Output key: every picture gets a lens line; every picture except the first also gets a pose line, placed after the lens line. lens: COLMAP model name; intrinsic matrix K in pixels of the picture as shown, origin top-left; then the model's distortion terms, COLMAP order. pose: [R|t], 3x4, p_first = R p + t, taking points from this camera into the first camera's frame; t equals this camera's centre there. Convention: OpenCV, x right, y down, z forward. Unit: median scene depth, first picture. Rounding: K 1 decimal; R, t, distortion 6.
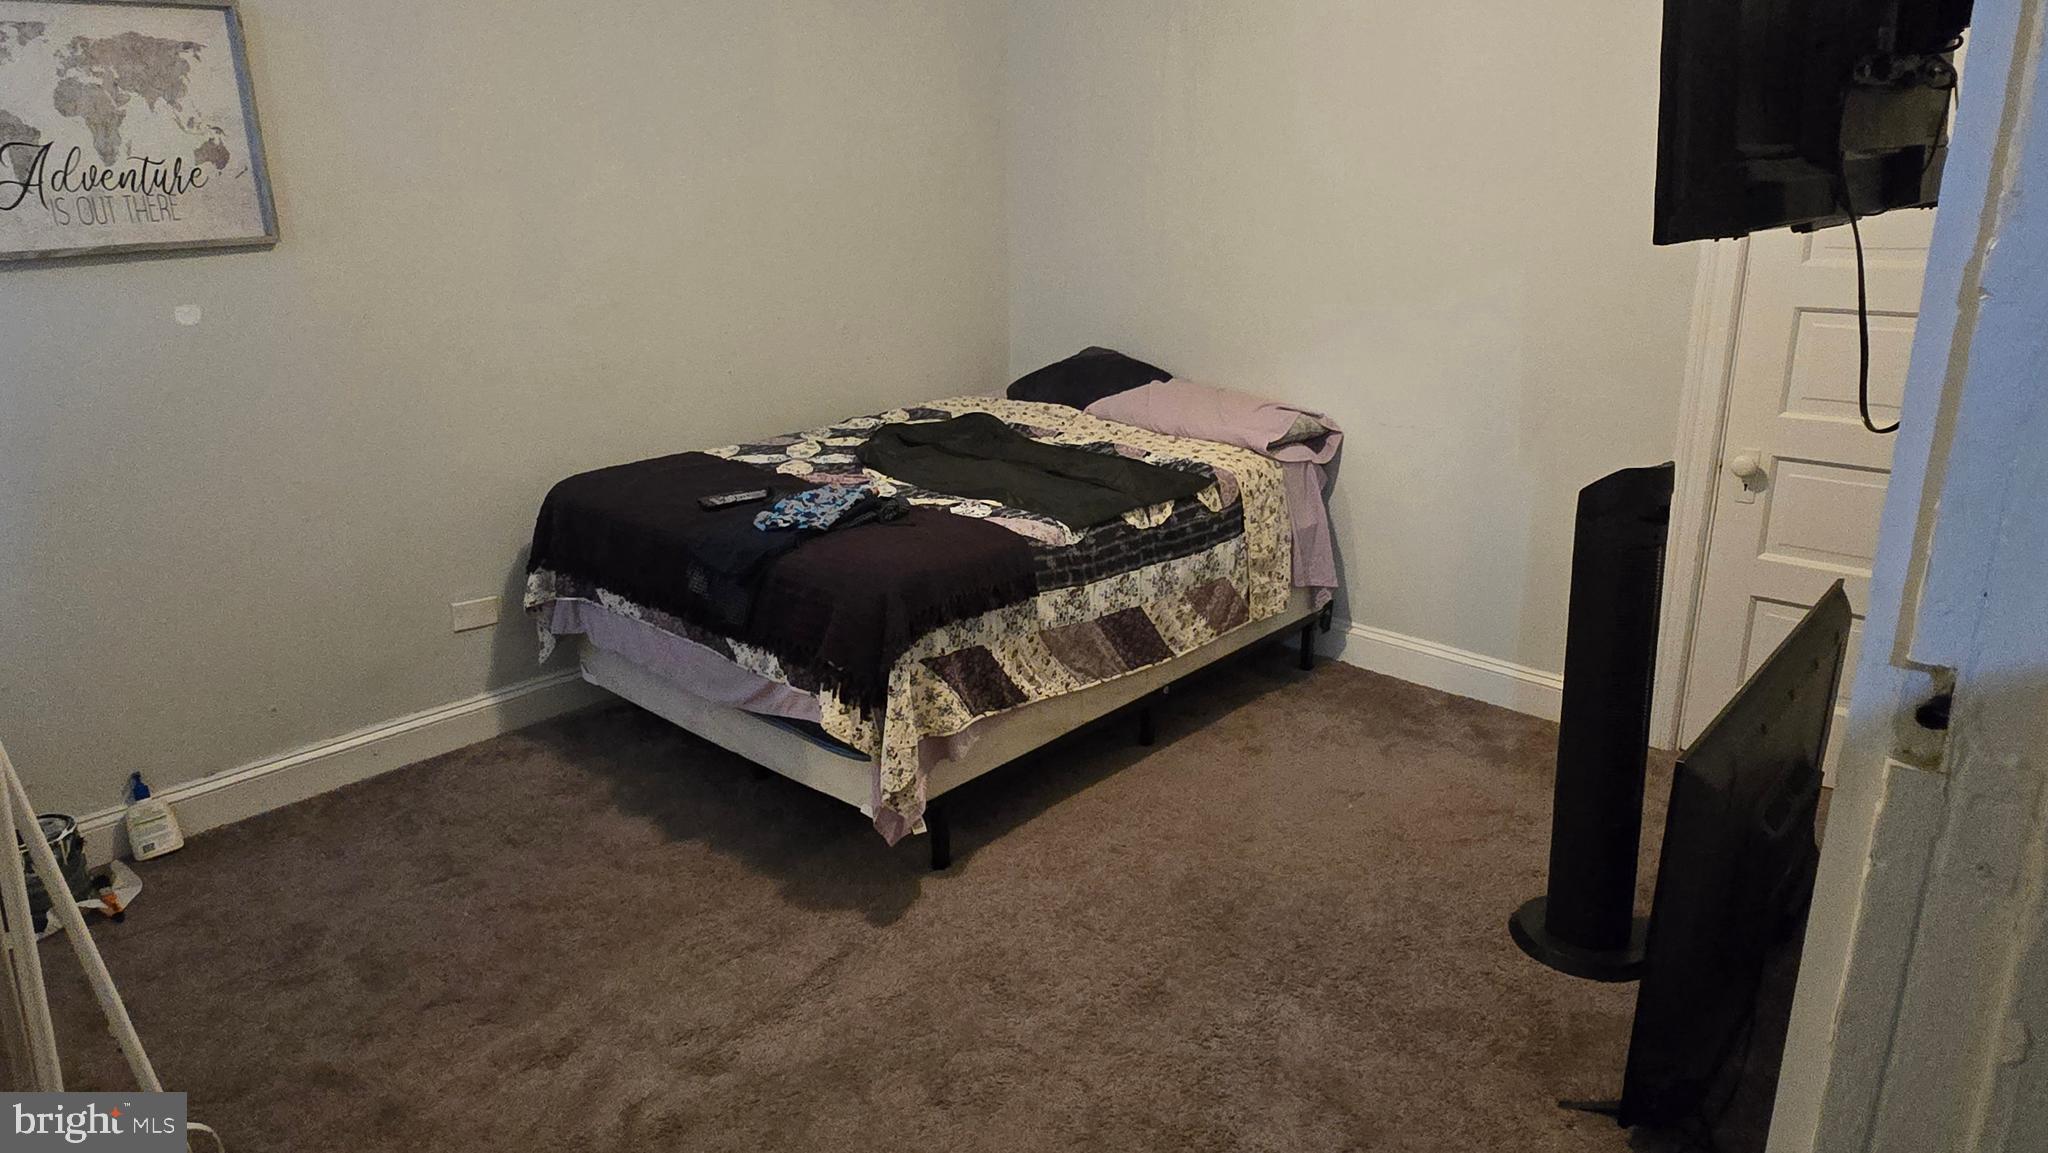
lens RADIAL K [[1303.4, 0, 1019.7], [0, 1303.4, 577.3], [0, 0, 1]] dist [-0.010987, -0.003776]
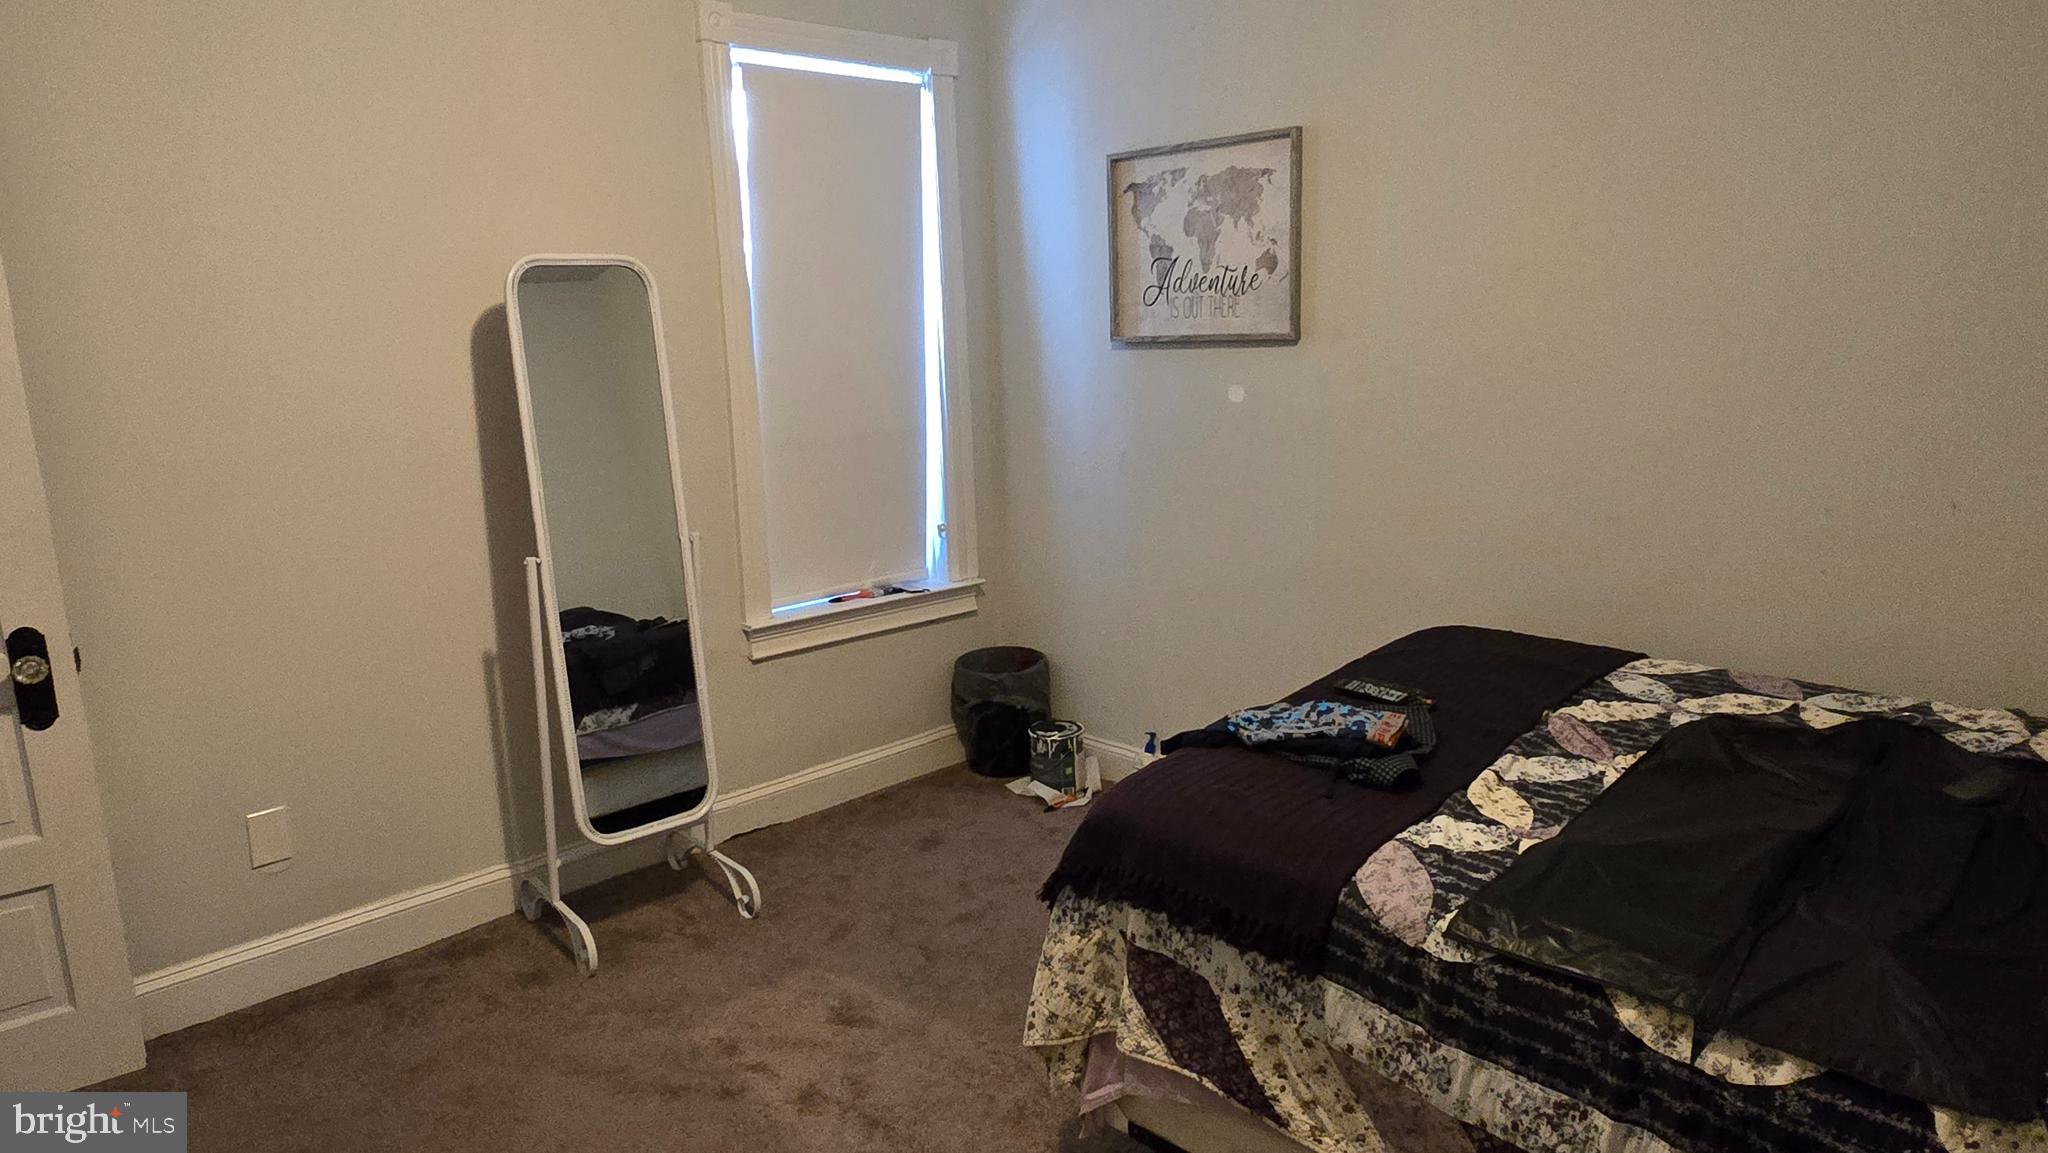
lens RADIAL K [[1303.4, 0, 1022.5], [0, 1303.4, 569.1], [0, 0, 1]] dist [-0.010987, -0.003776]
pose [[-0.053283, 0.220960, -0.973826, 0.590949], [-0.265922, 0.936857, 0.227121, -0.277072], [0.962521, 0.271063, 0.008840, 0.858283]]
